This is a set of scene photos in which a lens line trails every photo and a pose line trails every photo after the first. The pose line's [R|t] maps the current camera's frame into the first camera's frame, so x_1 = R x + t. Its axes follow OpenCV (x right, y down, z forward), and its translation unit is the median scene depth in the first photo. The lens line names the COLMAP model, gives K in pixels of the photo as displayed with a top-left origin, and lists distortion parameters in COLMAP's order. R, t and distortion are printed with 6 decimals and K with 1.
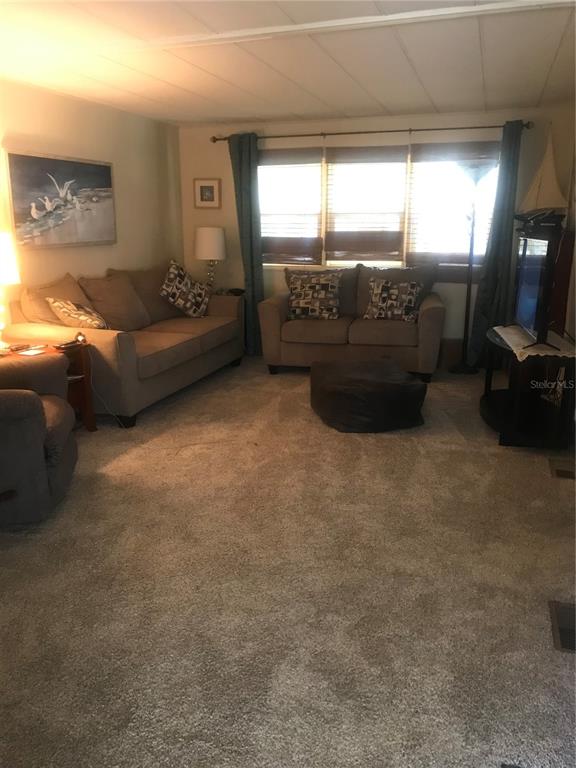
lens RADIAL K [[615.3, 0, 288.0], [0, 615.3, 384.0], [0, 0, 1]] dist [-0.006117, -0.003651]
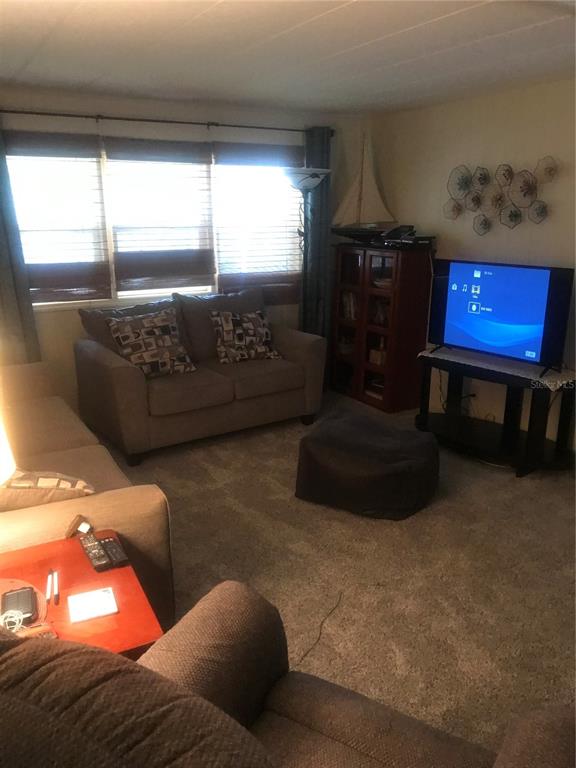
lens RADIAL K [[615.3, 0, 288.0], [0, 615.3, 384.0], [0, 0, 1]] dist [-0.006117, -0.003651]
pose [[0.664667, -0.196447, 0.720851, -0.382531], [0.182878, 0.978242, 0.097968, -0.138272], [-0.724413, 0.066711, 0.686131, 0.386766]]
